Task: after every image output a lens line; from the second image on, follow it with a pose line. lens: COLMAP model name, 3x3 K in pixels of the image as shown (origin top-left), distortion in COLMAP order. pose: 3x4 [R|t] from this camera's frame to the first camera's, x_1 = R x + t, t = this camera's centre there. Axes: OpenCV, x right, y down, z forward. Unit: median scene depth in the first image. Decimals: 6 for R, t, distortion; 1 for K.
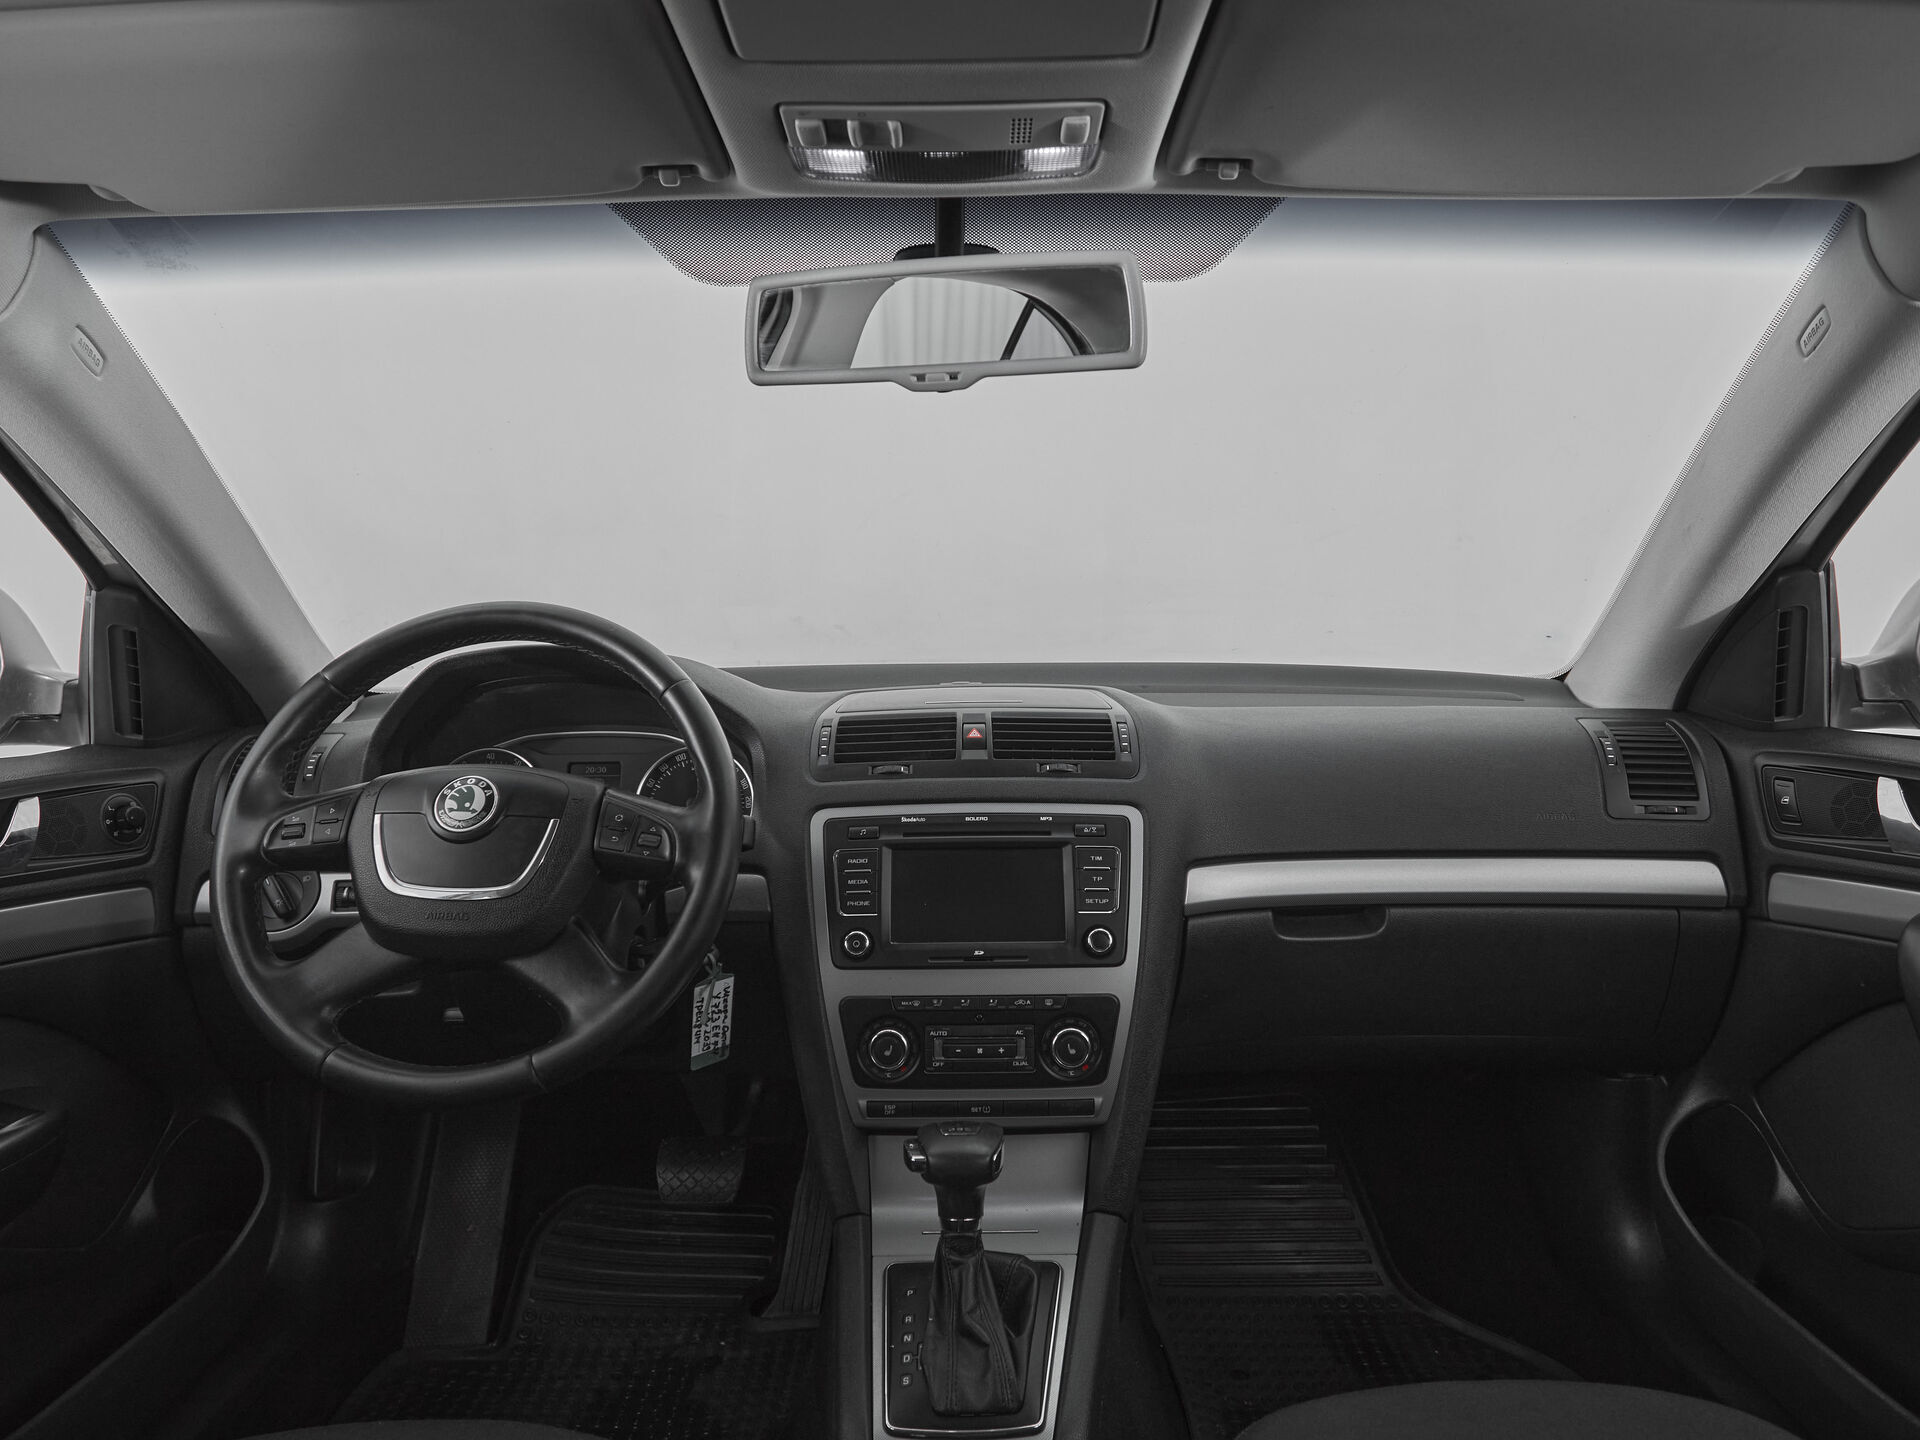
lens RADIAL K [[1188.9, 0, 960.0], [0, 1188.9, 720.0], [0, 0, 1]] dist [-0.001315, -0.002839]
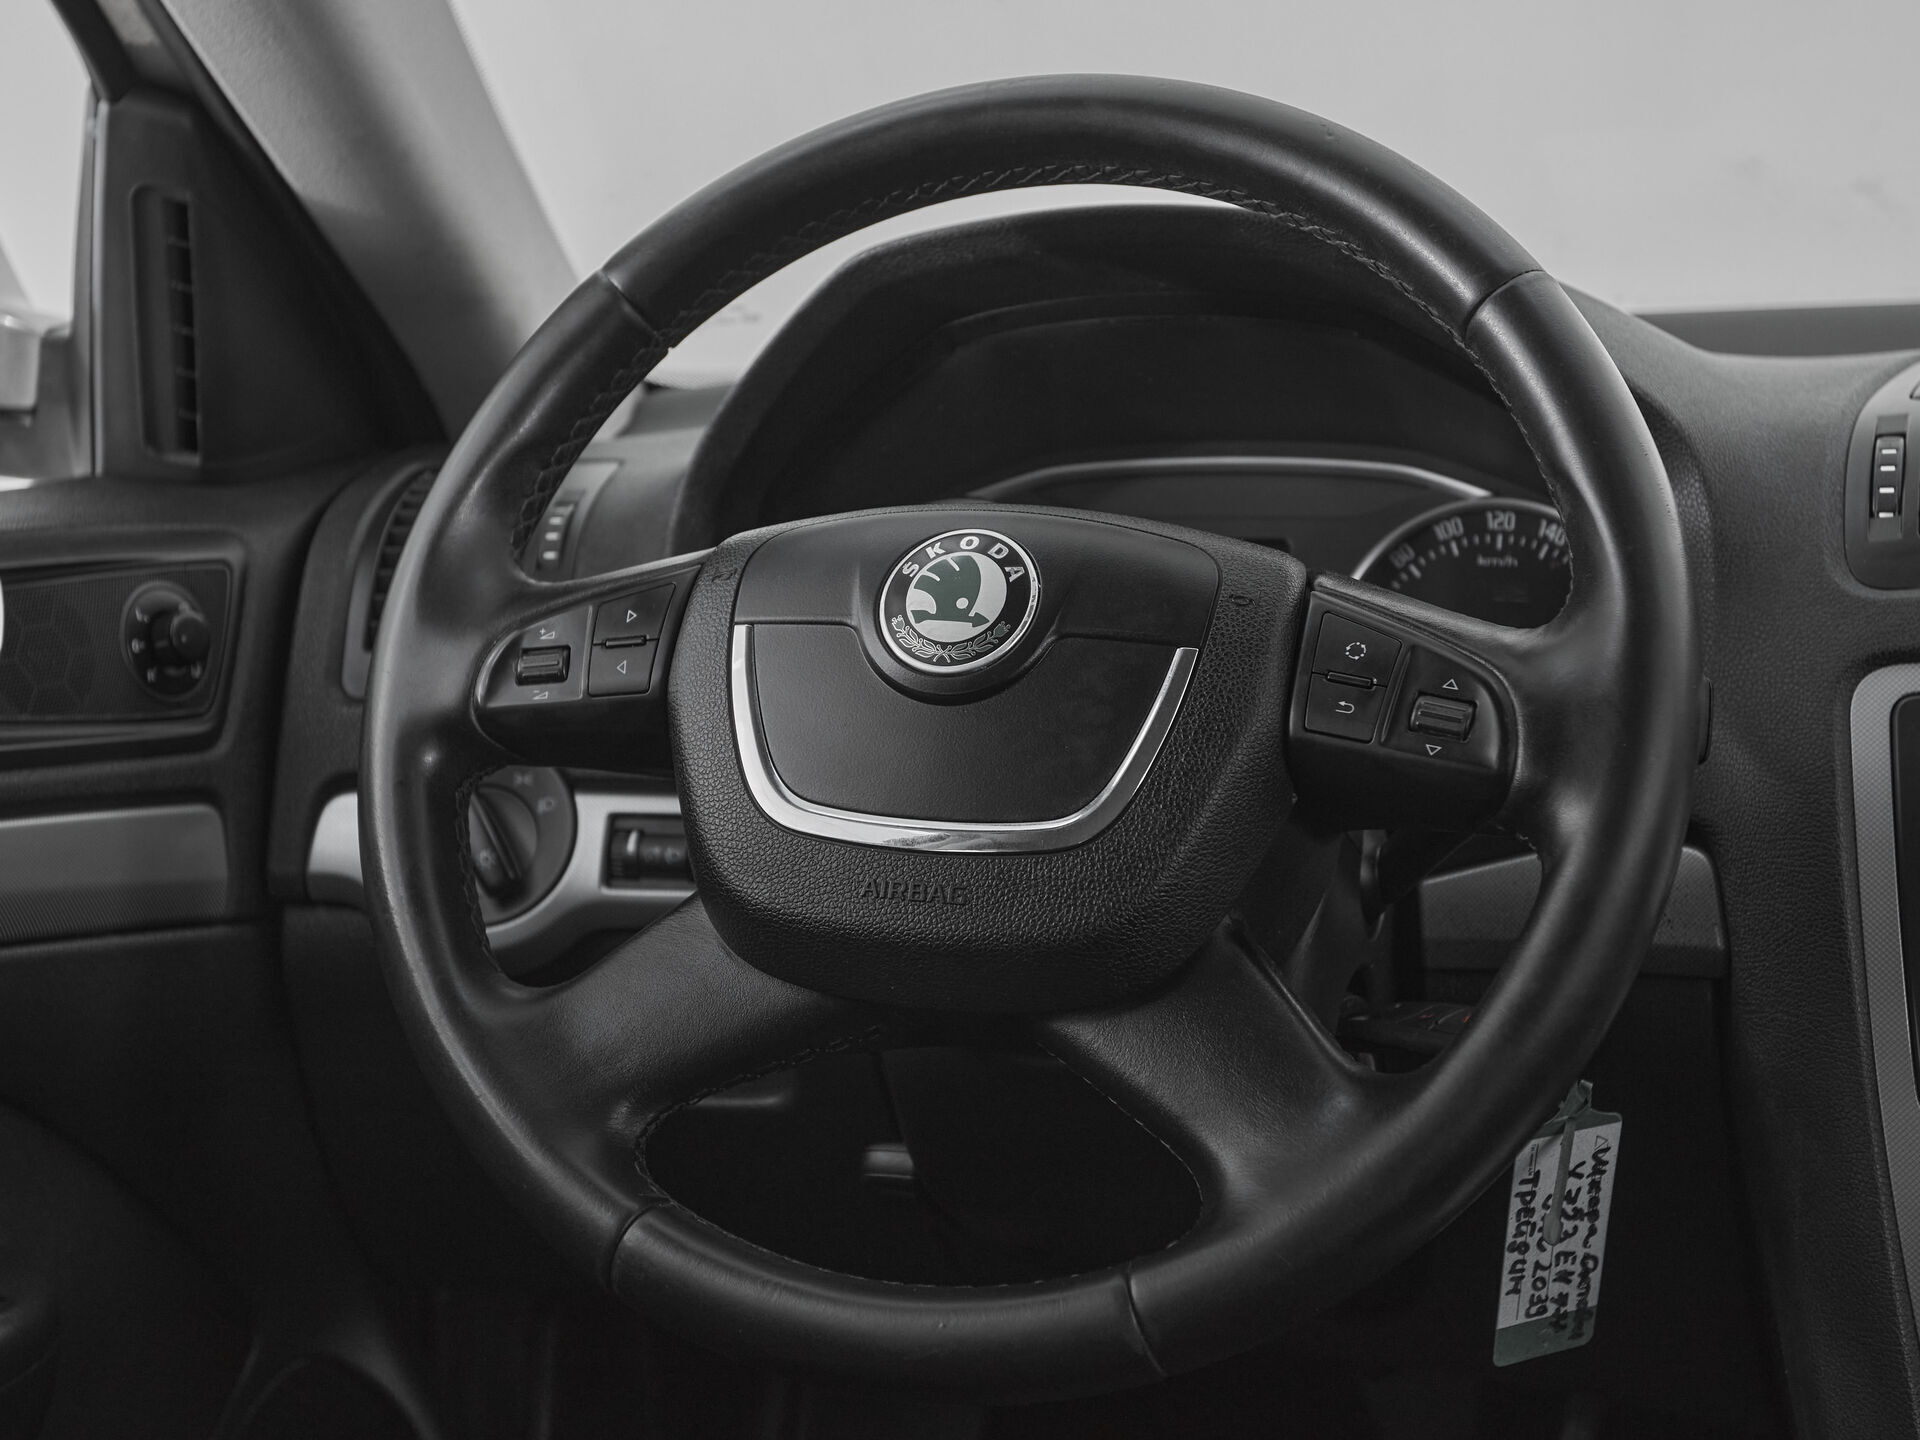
lens RADIAL K [[2890.9, 0, 911.9], [0, 2890.9, 725.1], [0, 0, 1]] dist [-0.001675, -0.021913]
pose [[0.941848, 0.032217, -0.334491, -0.106781], [-0.012884, 0.998124, 0.059859, 0.048096], [0.335792, -0.052069, 0.940496, 0.115669]]
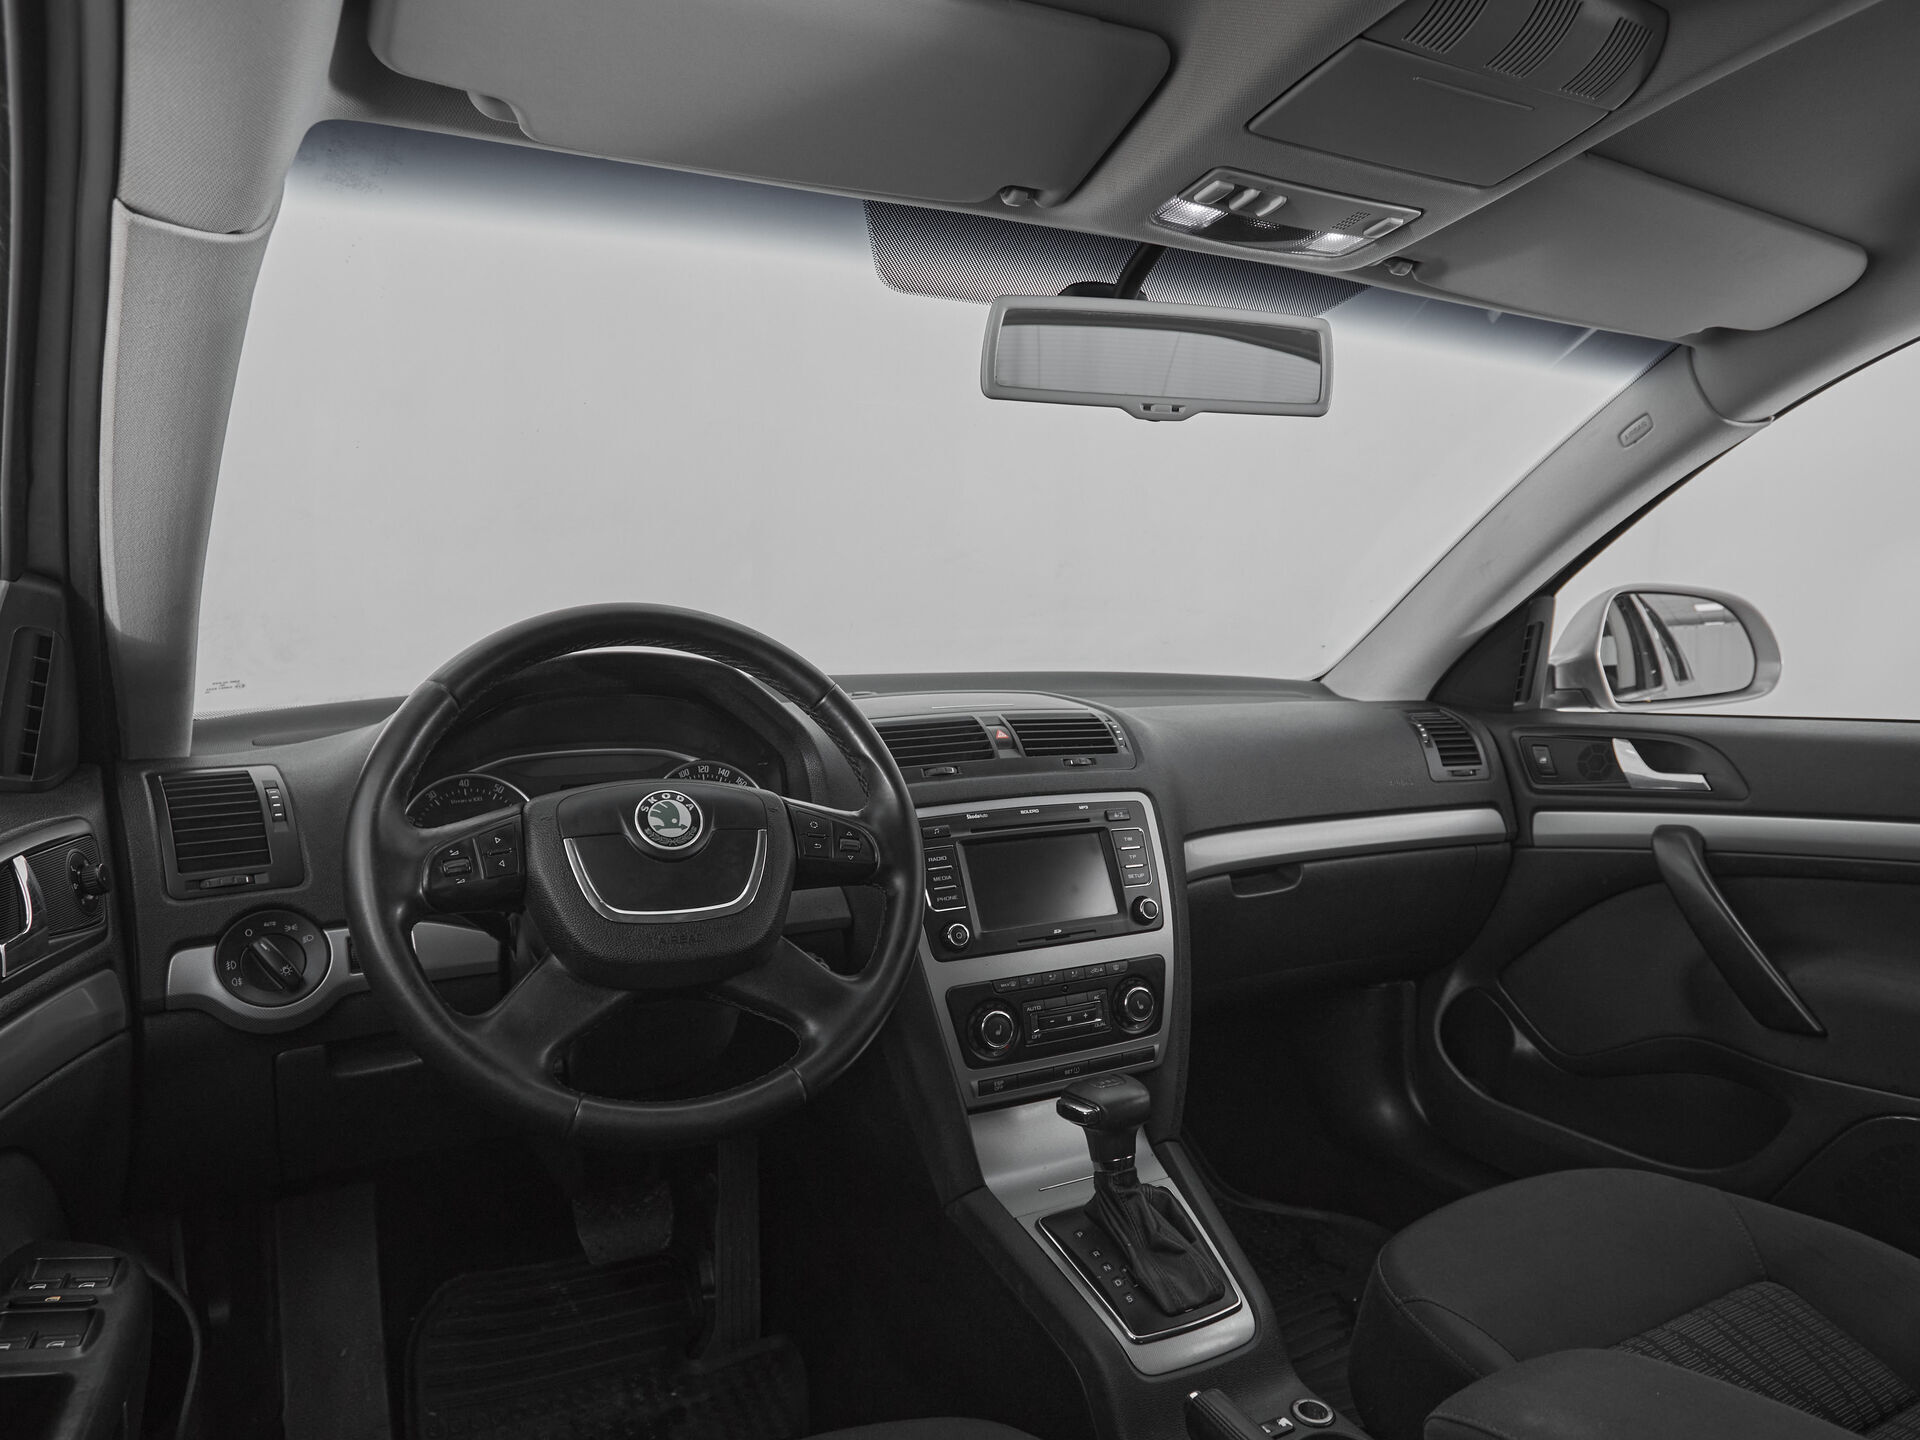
lens RADIAL K [[1220.4, 0, 1007.9], [0, 1220.4, 775.9], [0, 0, 1]] dist [-0.001848, -0.001666]
pose [[0.879795, -0.051099, 0.472598, -0.553174], [0.039022, 0.998614, 0.035330, 0.011019], [-0.473748, -0.012641, 0.880570, 0.031631]]
